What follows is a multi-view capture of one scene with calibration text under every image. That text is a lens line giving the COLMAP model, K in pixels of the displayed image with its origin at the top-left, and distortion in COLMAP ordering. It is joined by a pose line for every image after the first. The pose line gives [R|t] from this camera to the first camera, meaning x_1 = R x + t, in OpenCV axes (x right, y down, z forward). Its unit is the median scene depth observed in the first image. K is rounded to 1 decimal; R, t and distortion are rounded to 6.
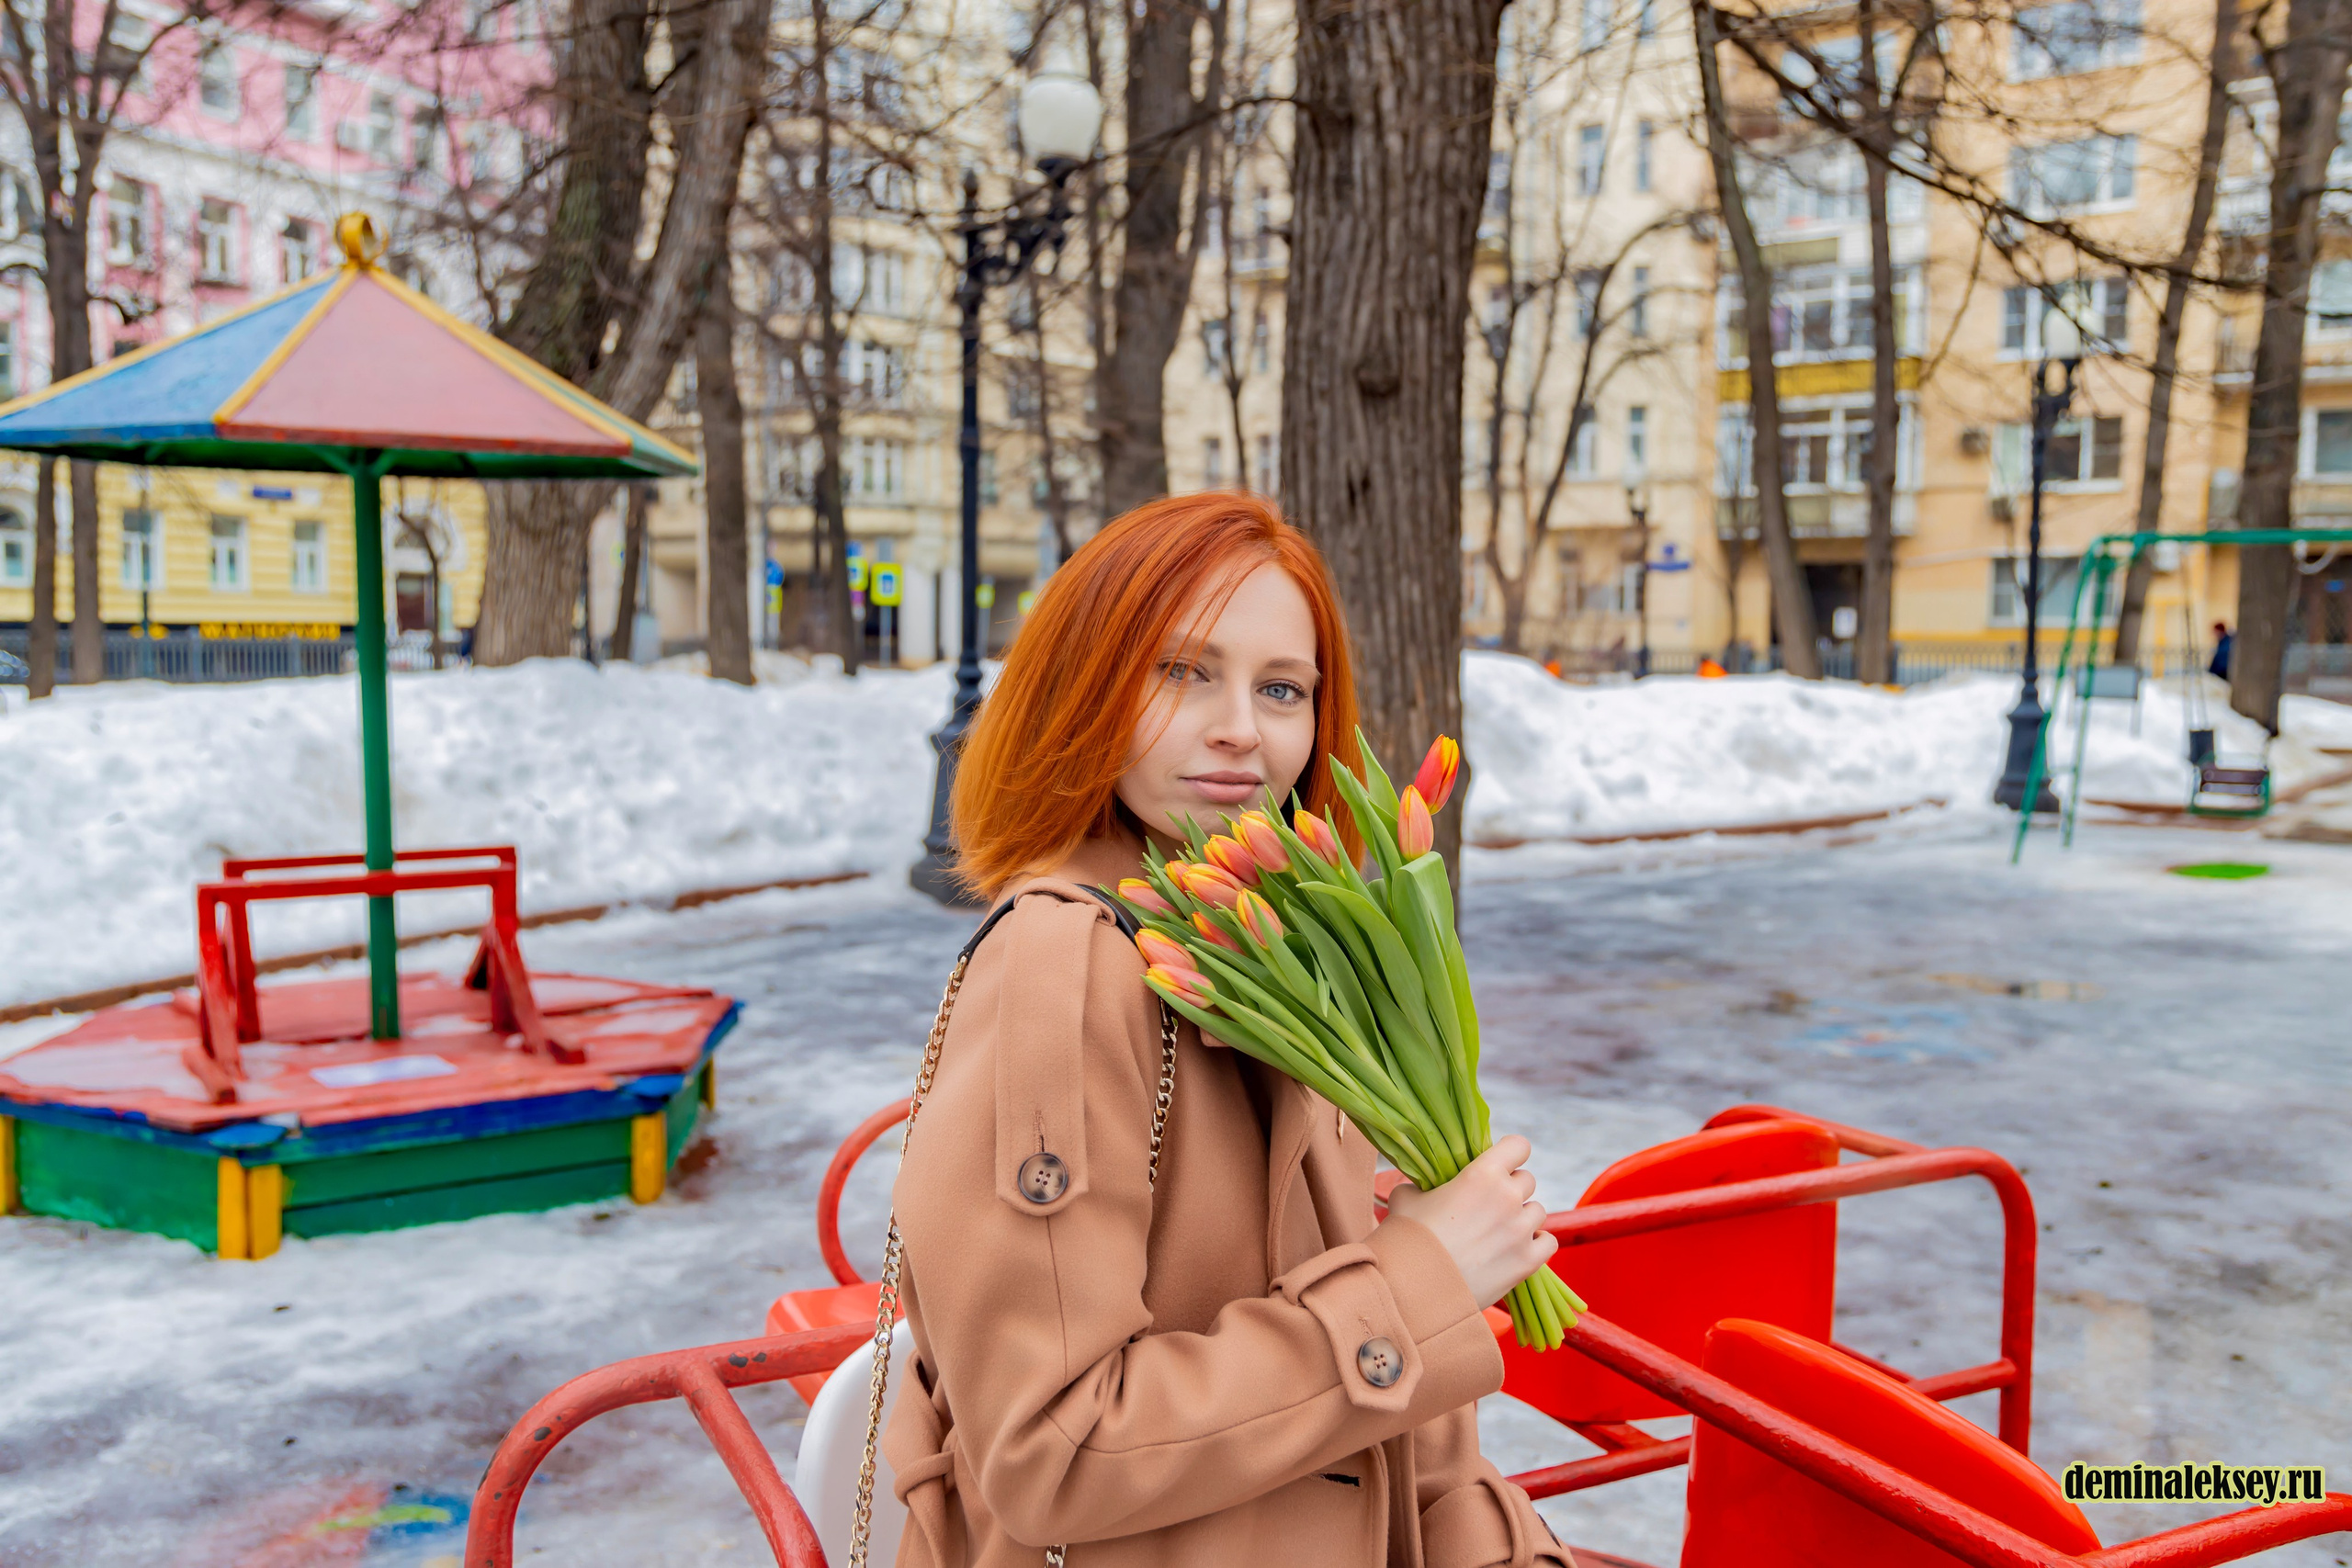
lens RADIAL K [[2002.2, 0, 1186.2], [0, 2002.2, 740.9], [0, 0, 1]] dist [-0.004459, -0.001981]
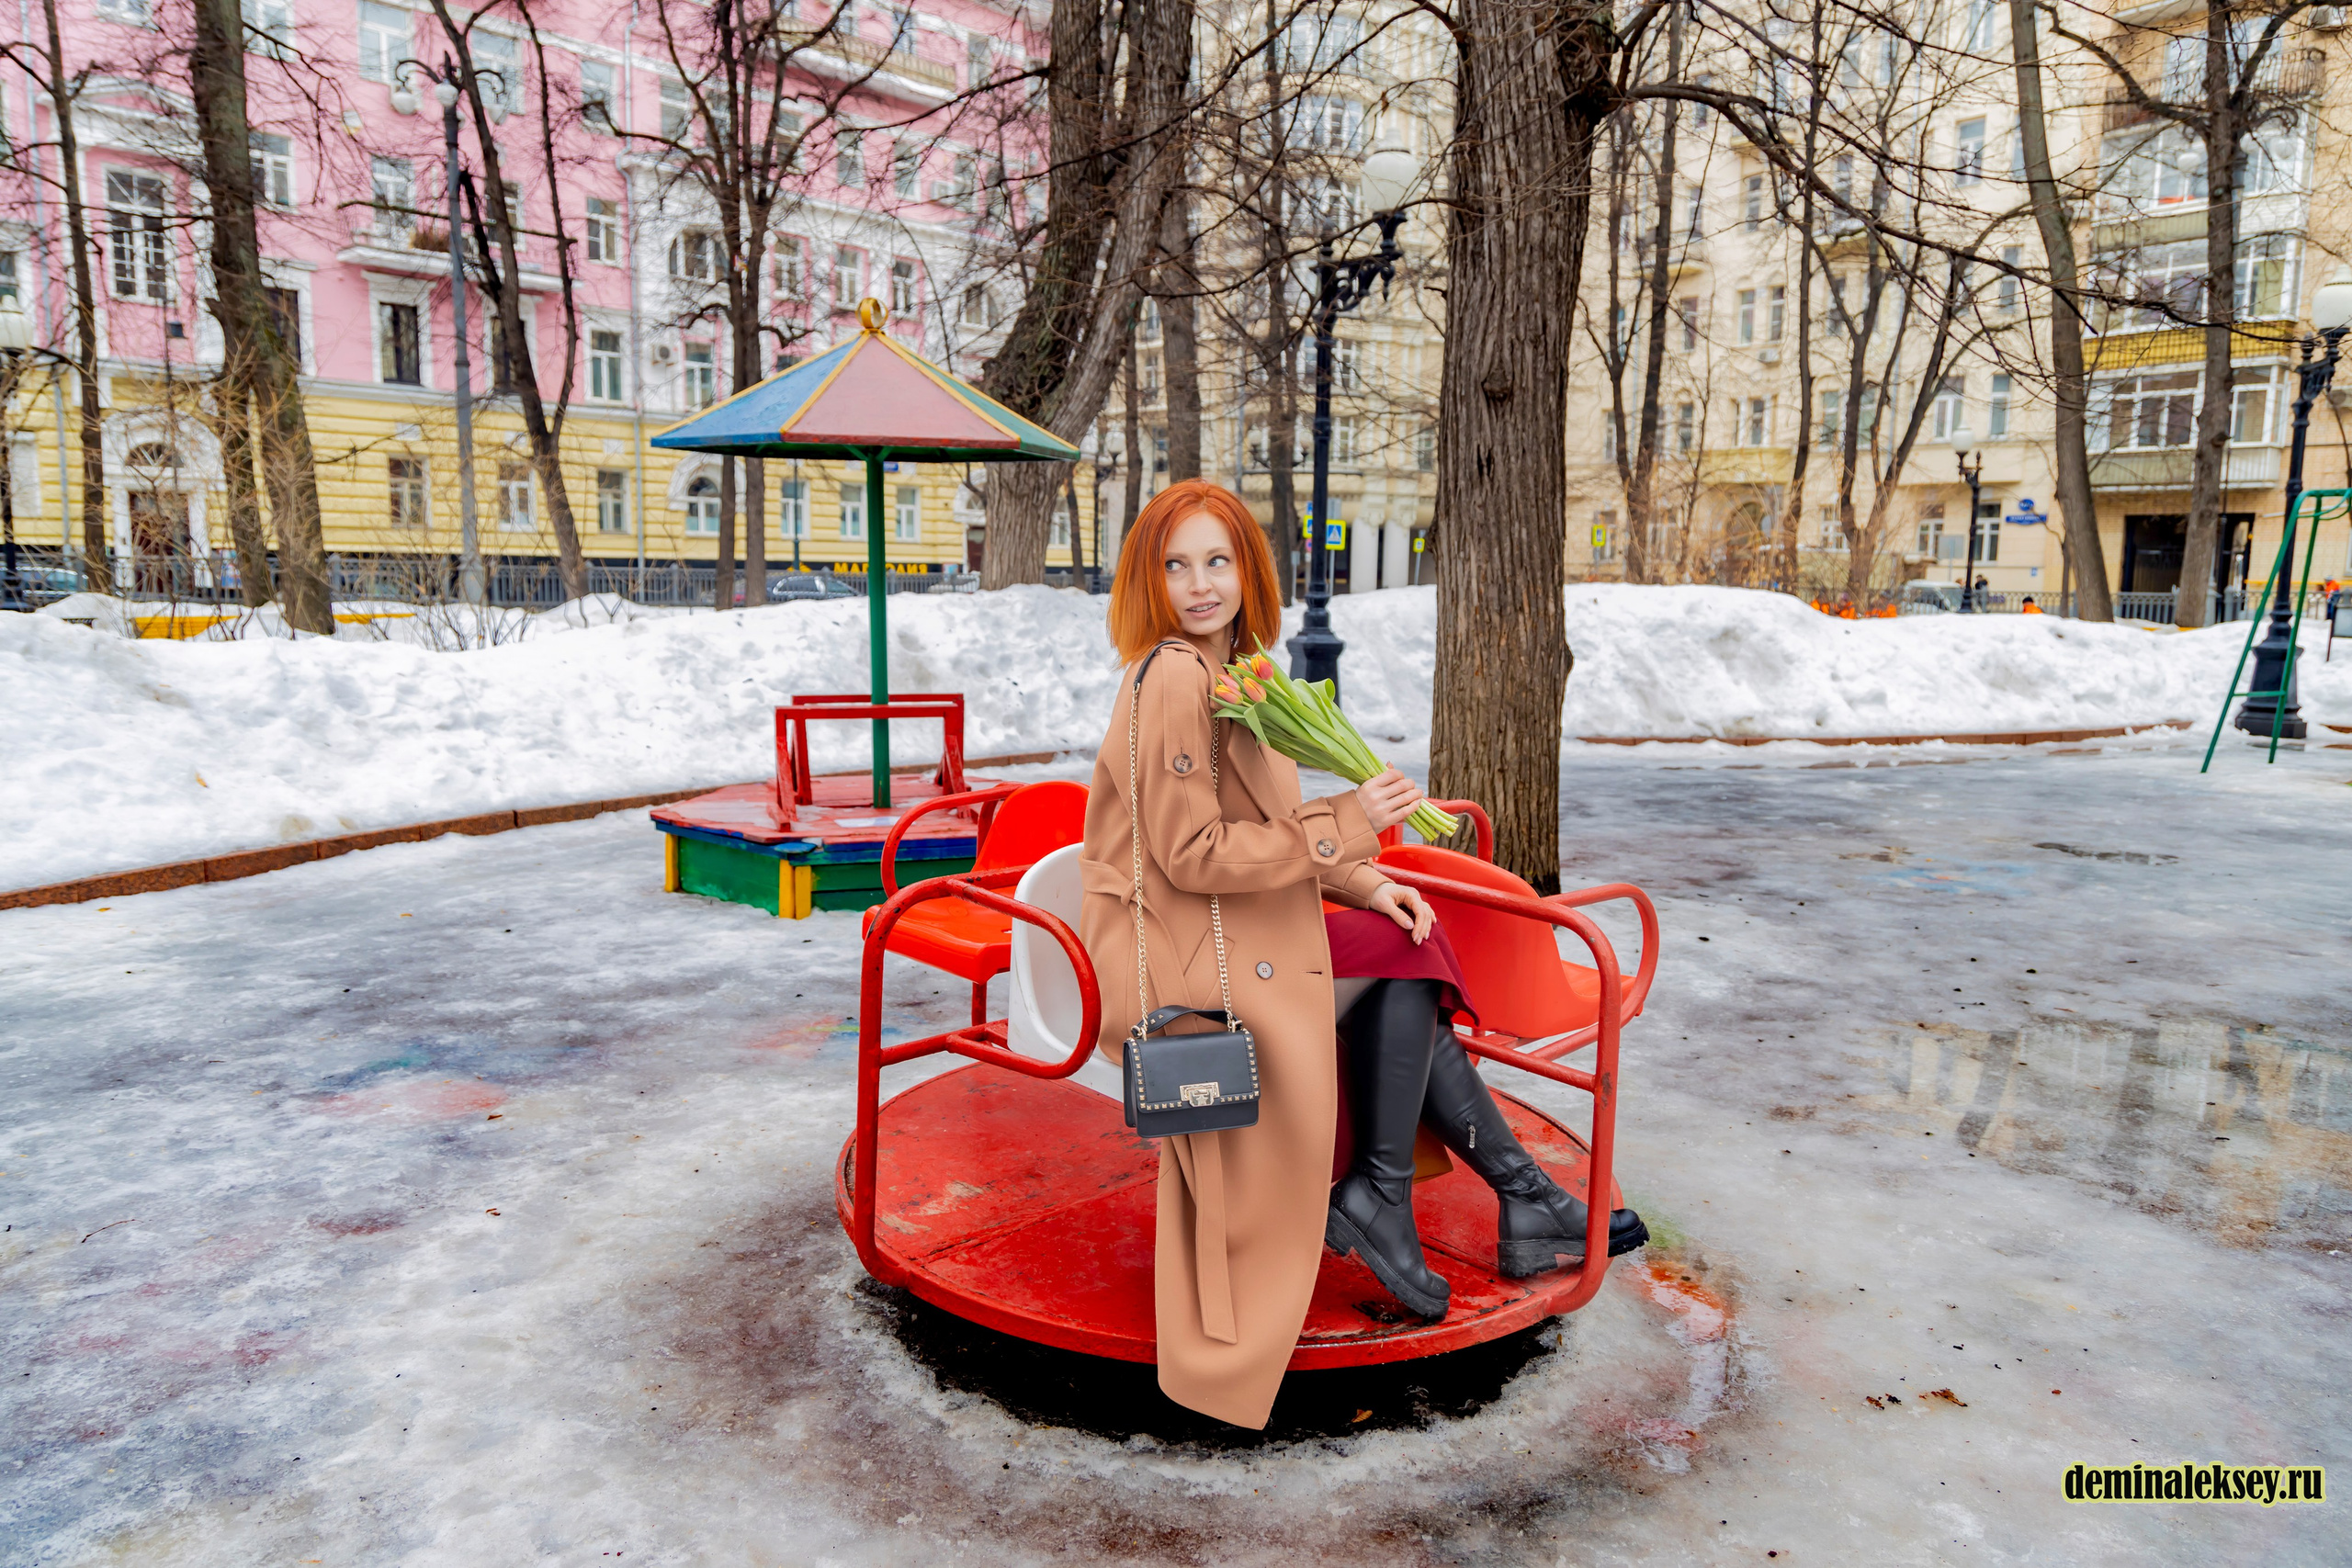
lens RADIAL K [[1764.2, 0, 1176.0], [0, 1764.2, 784.0], [0, 0, 1]] dist [-0.000287, 0.002465]
pose [[0.959678, 0.039646, -0.278292, 0.146902], [-0.022889, 0.997738, 0.063209, 0.020389], [0.280169, -0.054290, 0.958414, -0.200598]]
